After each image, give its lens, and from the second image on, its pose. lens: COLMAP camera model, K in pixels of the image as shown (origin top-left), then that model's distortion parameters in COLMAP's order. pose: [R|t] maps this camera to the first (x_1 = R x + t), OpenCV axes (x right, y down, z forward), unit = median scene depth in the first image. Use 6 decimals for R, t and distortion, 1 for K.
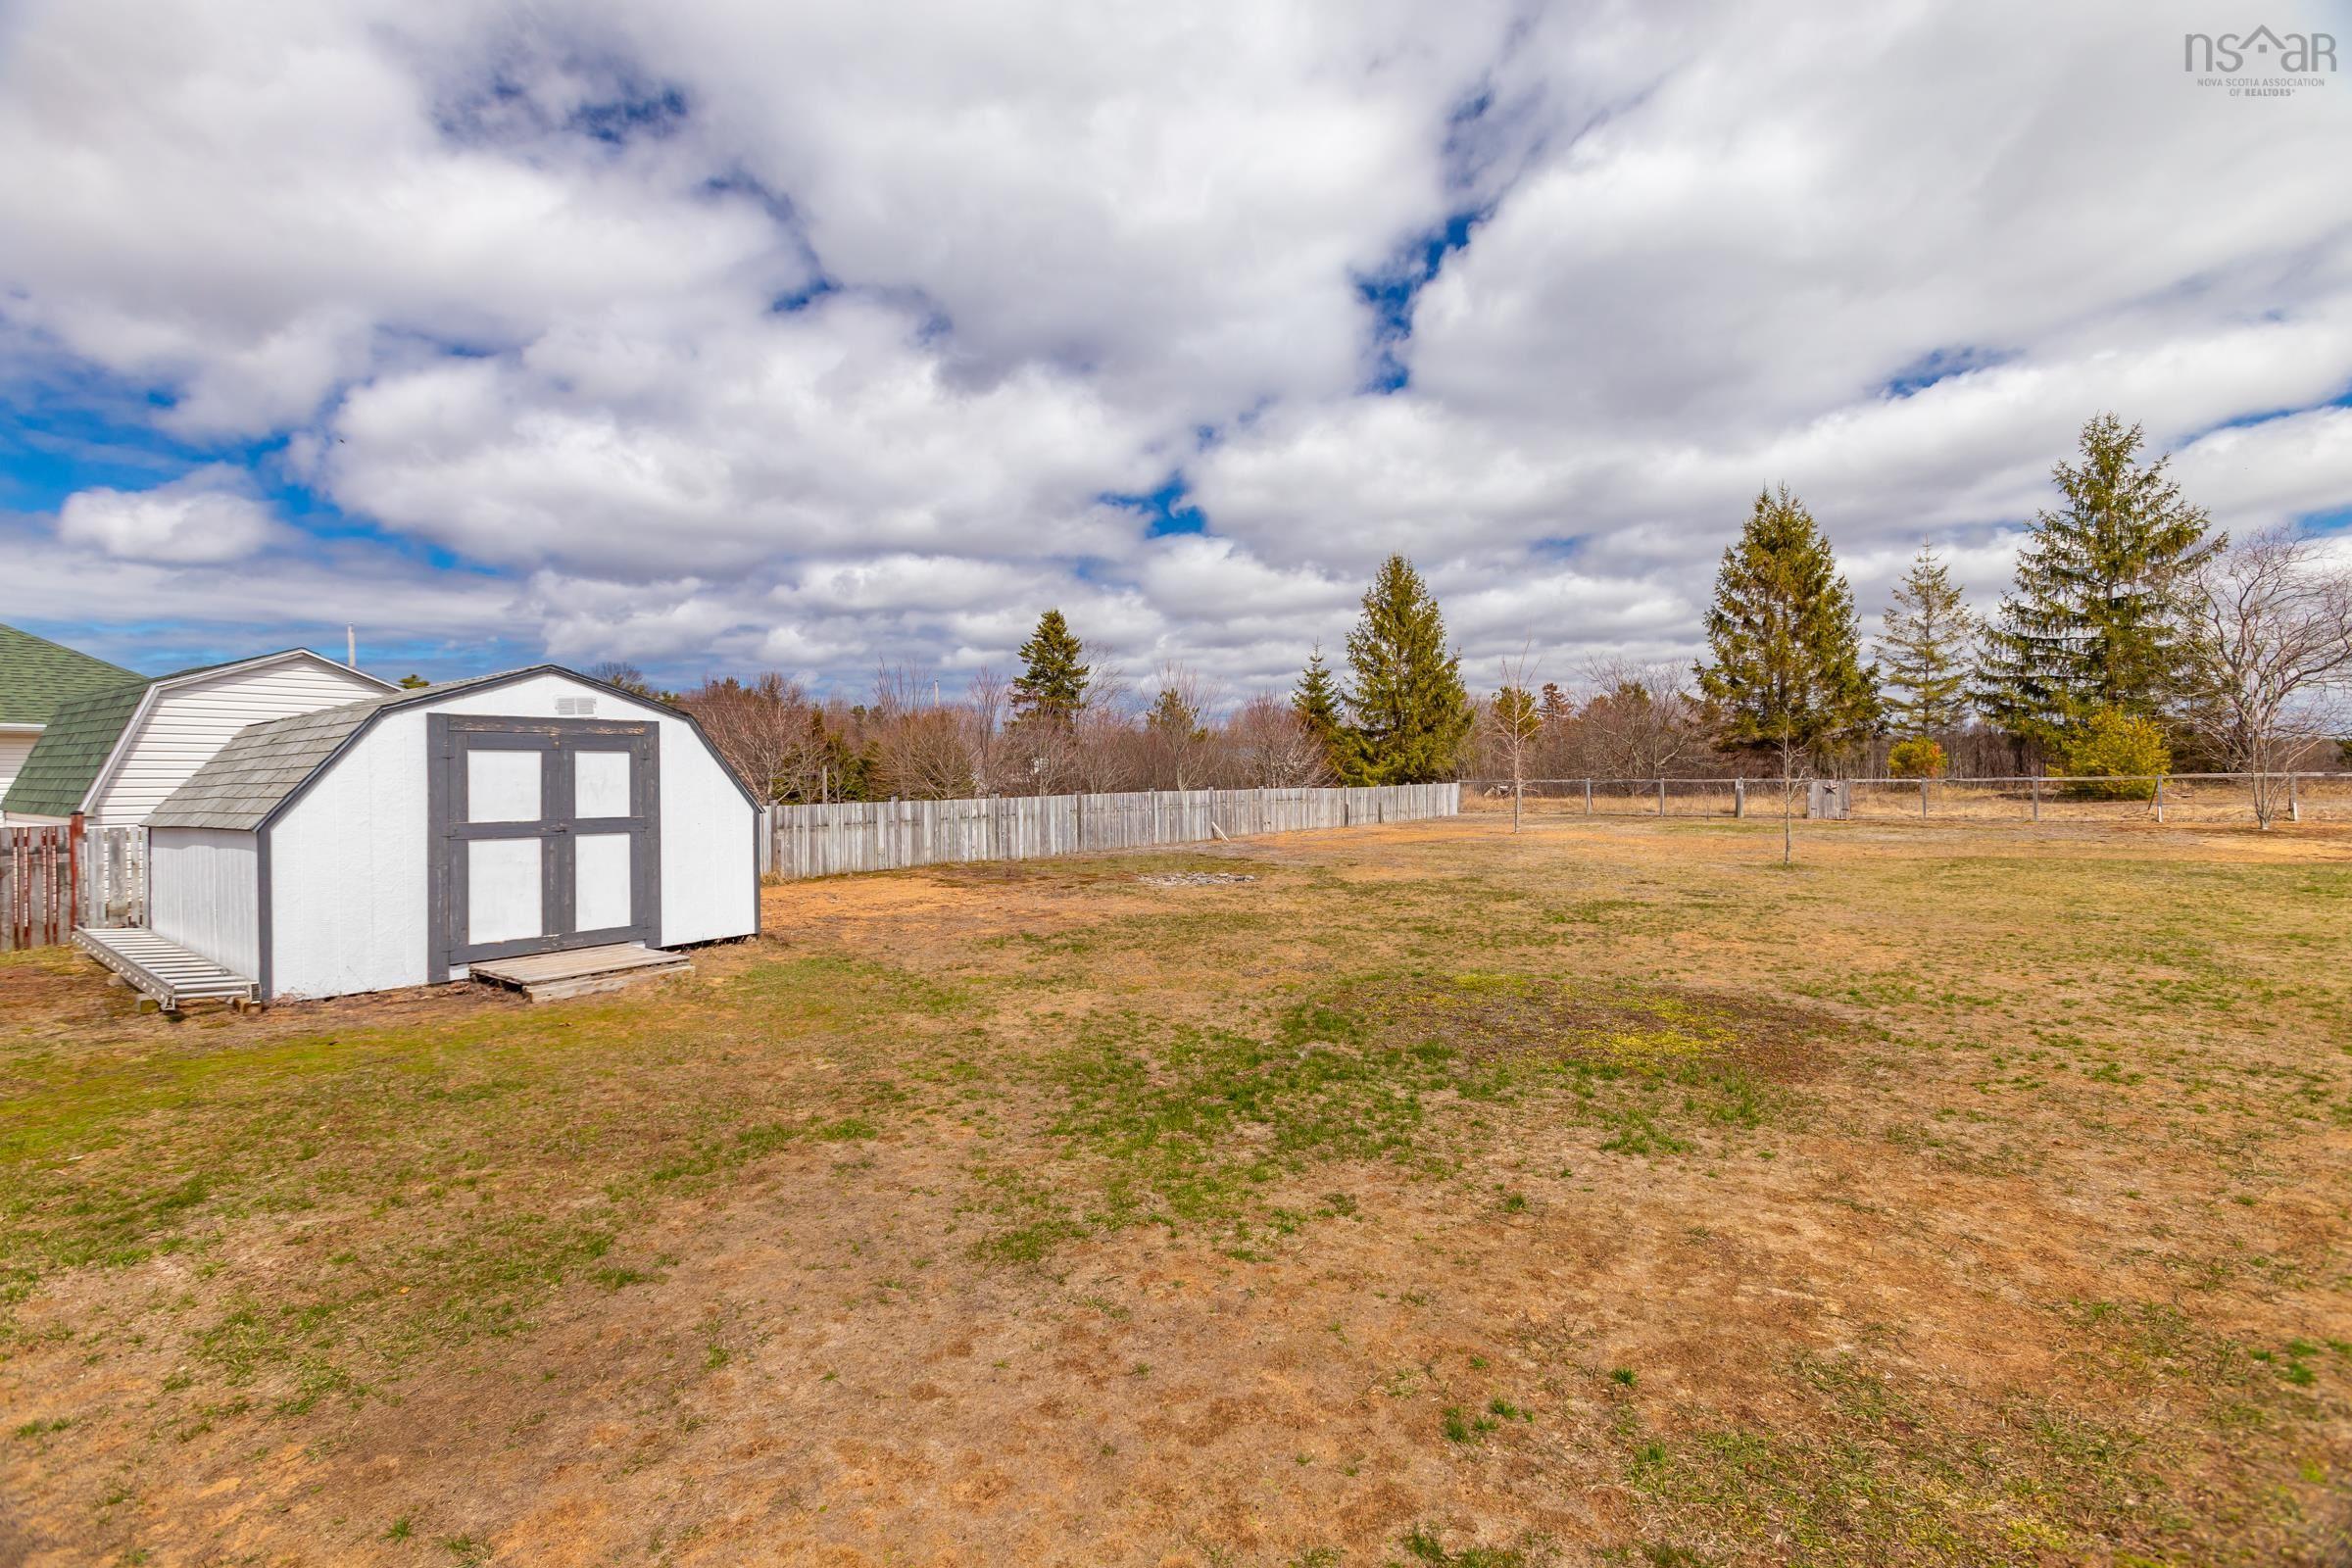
lens RADIAL K [[1038.1, 0, 1176.0], [0, 1038.1, 784.0], [0, 0, 1]] dist [0.005824, 0.000411]
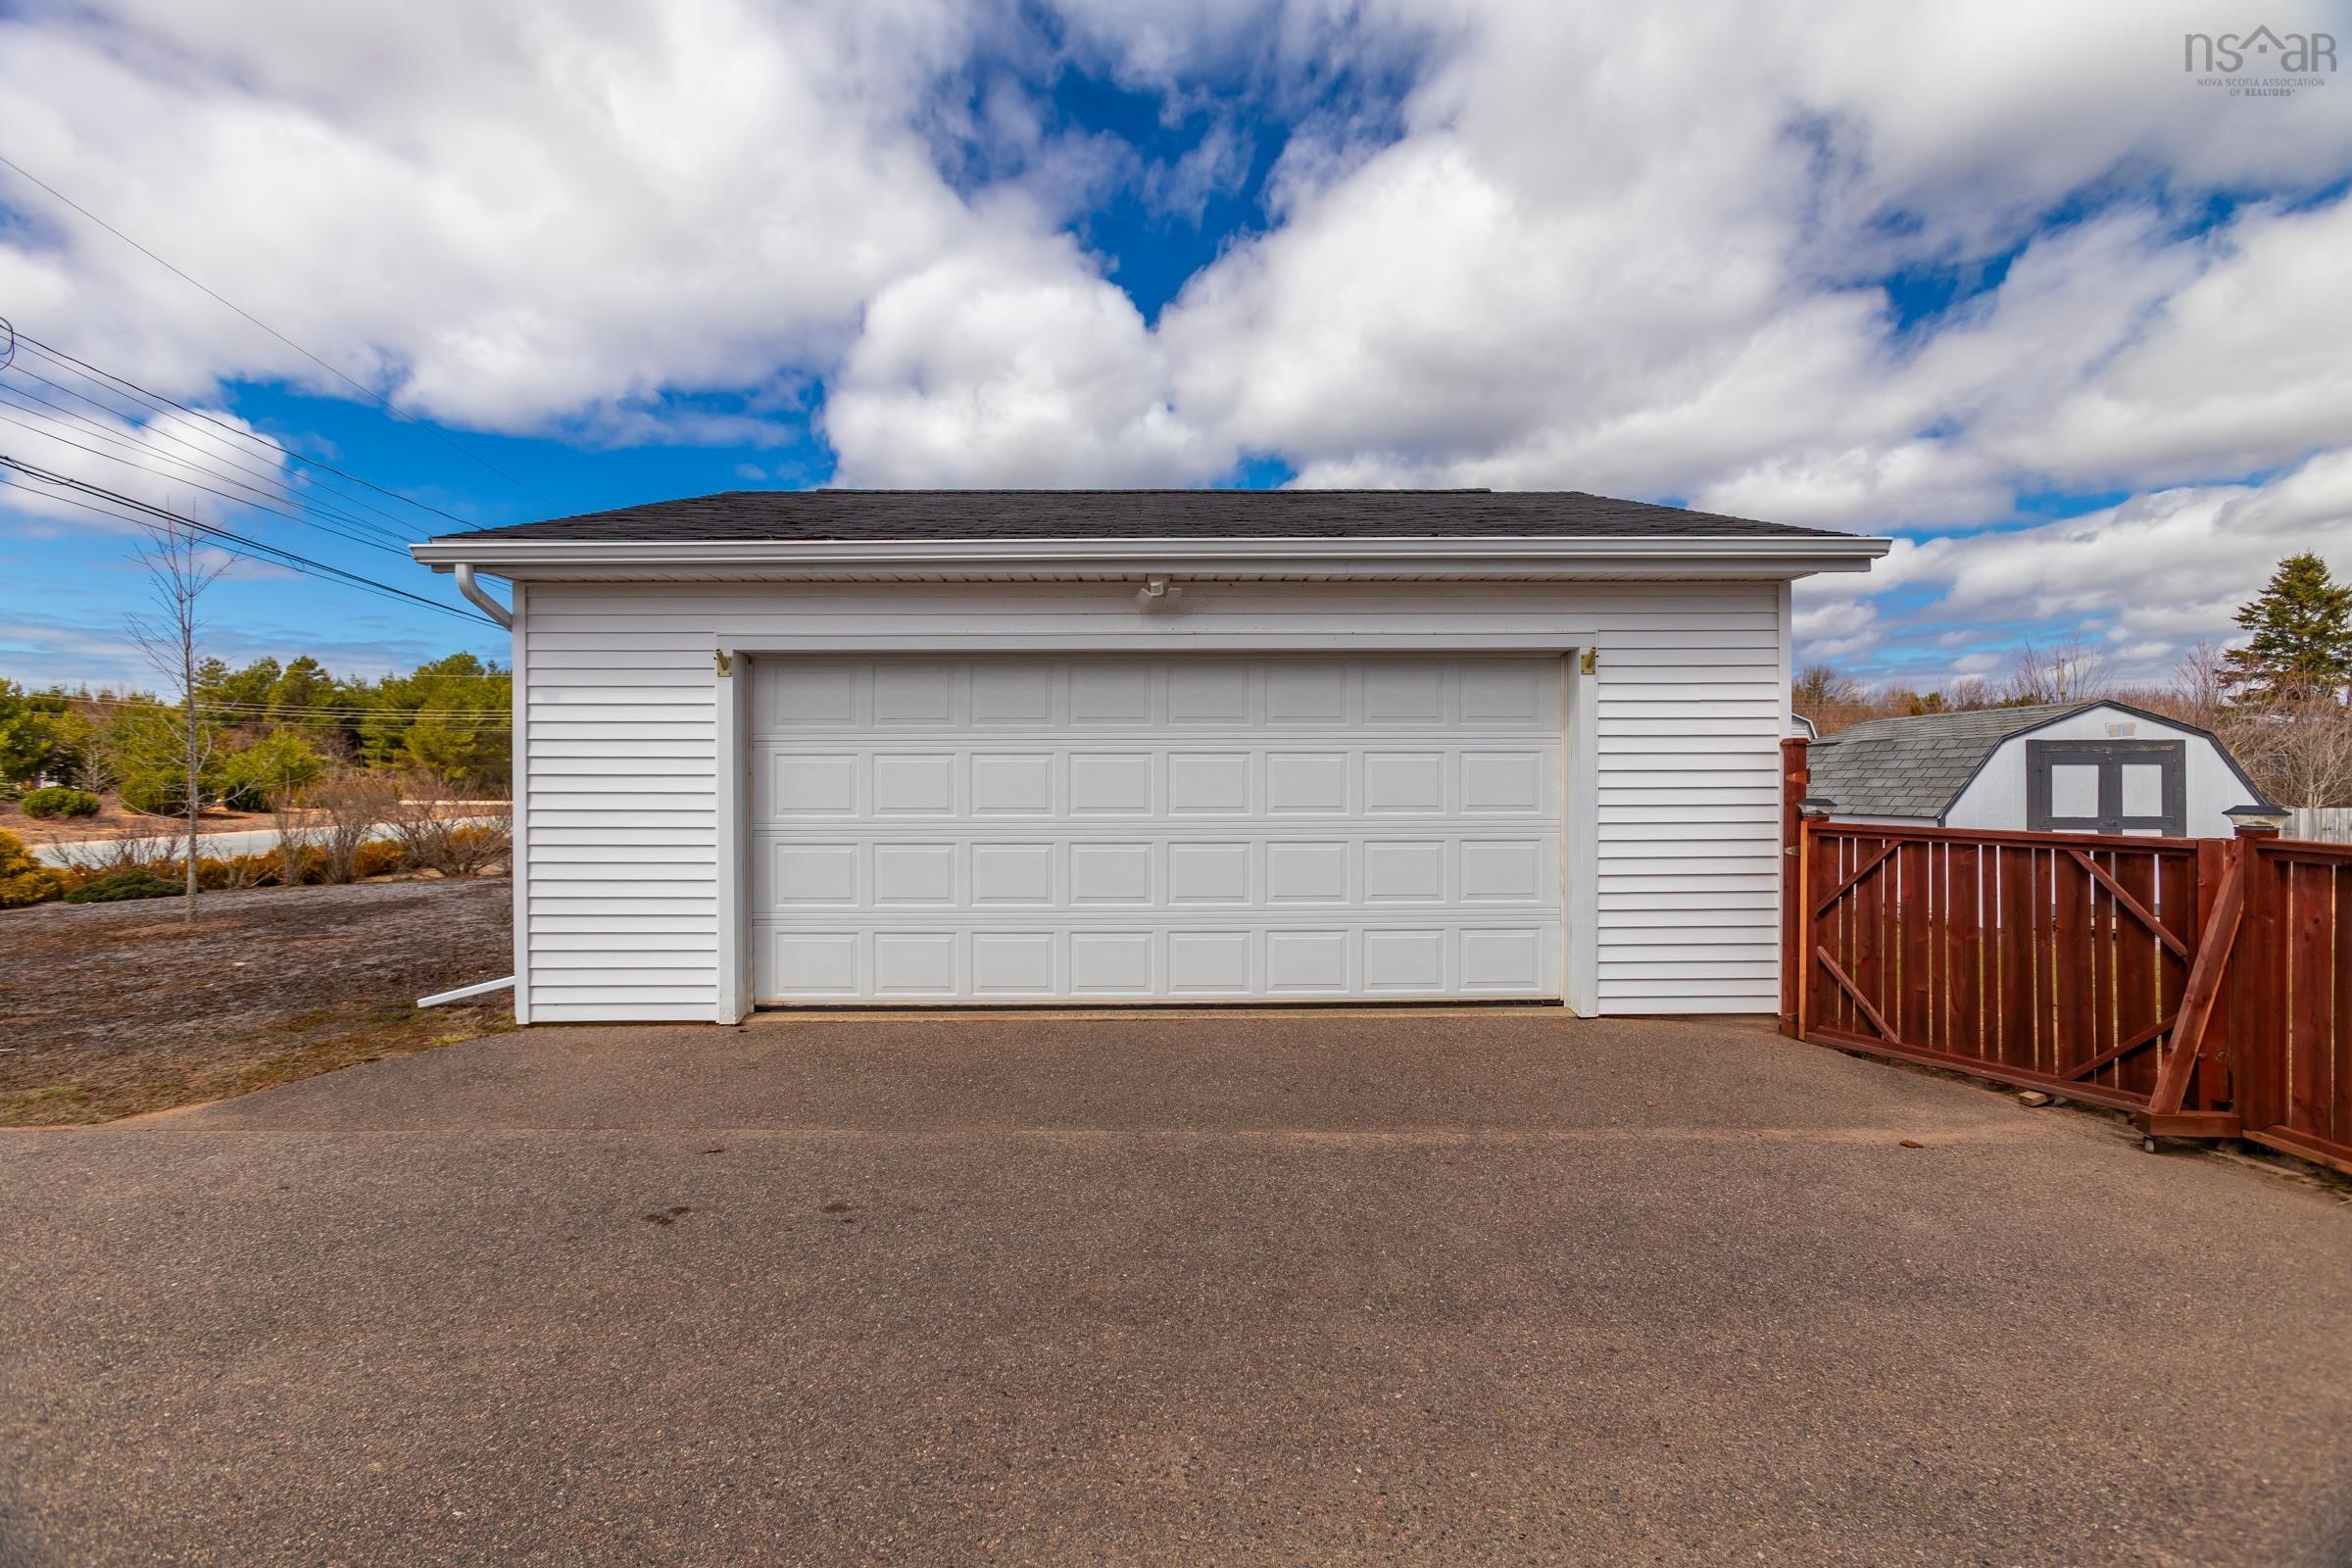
lens RADIAL K [[1031.3, 0, 1201.4], [0, 1031.3, 769.7], [0, 0, 1]] dist [0.002168, 0.000447]
pose [[0.633252, 0.002440, -0.773942, -0.073567], [-0.009334, 0.999946, -0.004485, -0.002018], [0.773889, 0.010064, 0.633241, -0.173226]]
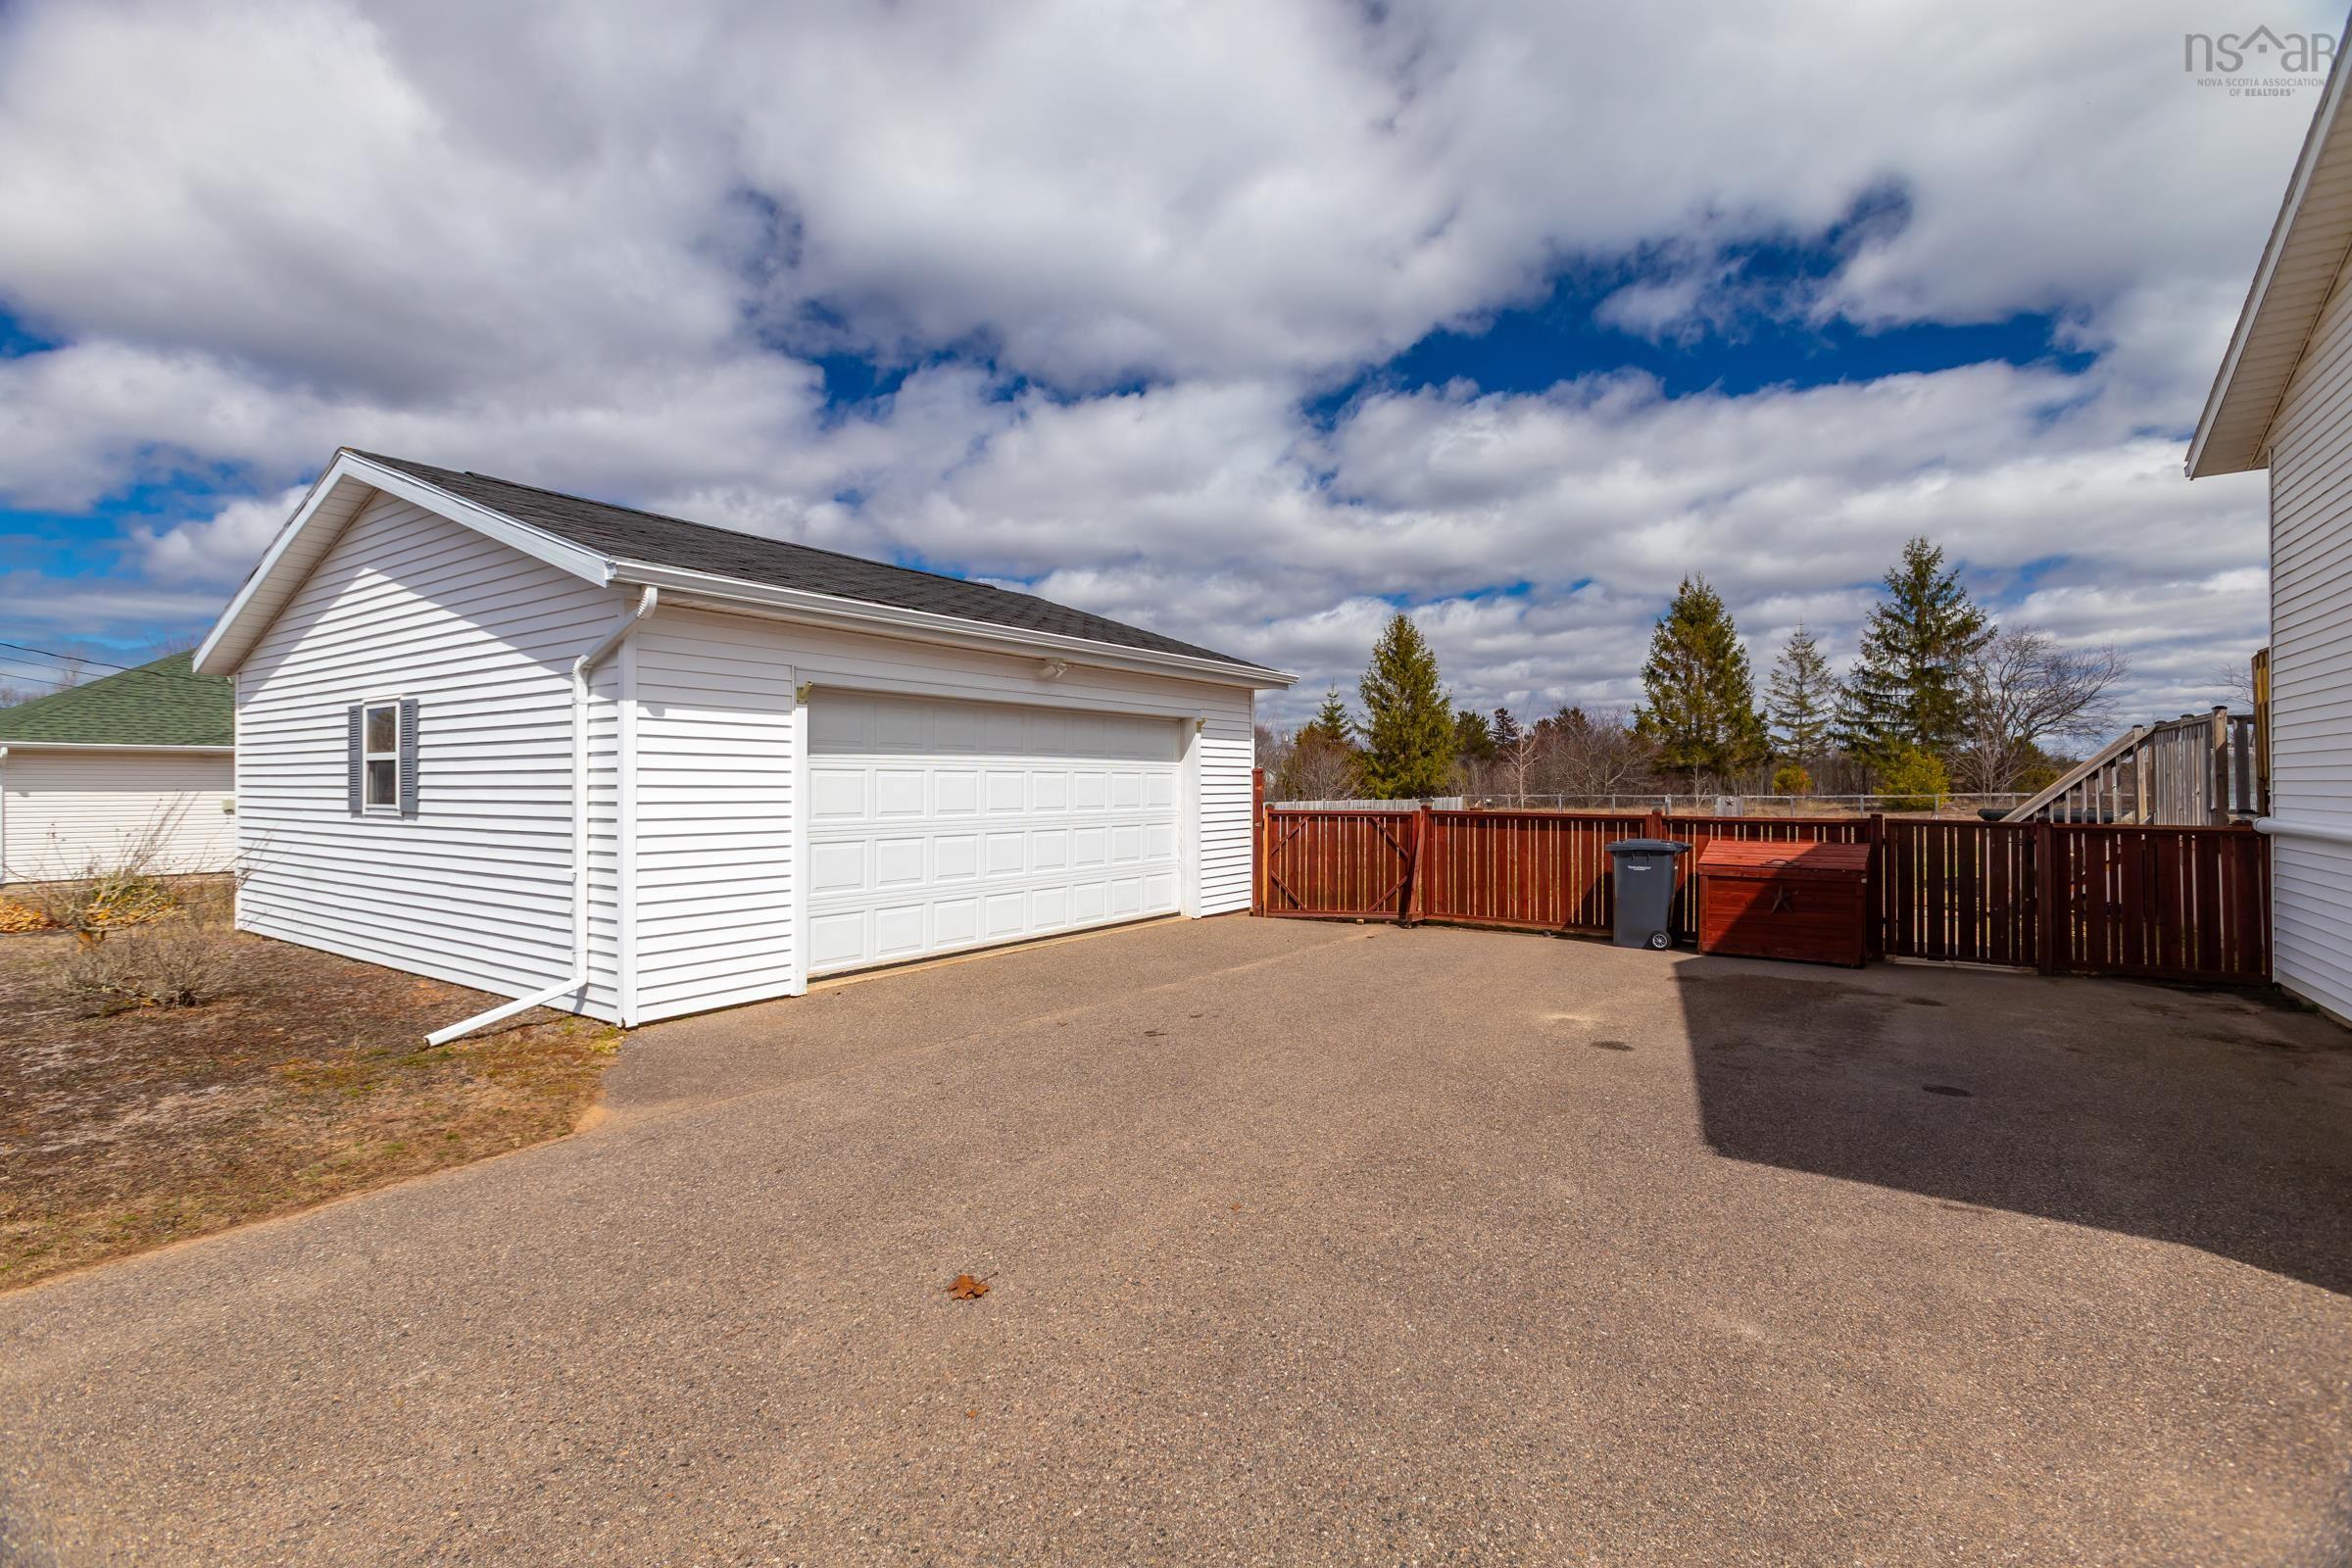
lens RADIAL K [[1042.2, 0, 1176.0], [0, 1042.2, 784.0], [0, 0, 1]] dist [-0.003030, 0.008147]
pose [[0.998239, 0.005692, 0.059052, -0.175863], [-0.005006, 0.999918, -0.011757, 0.000054], [-0.059114, 0.011441, 0.998186, -0.312943]]
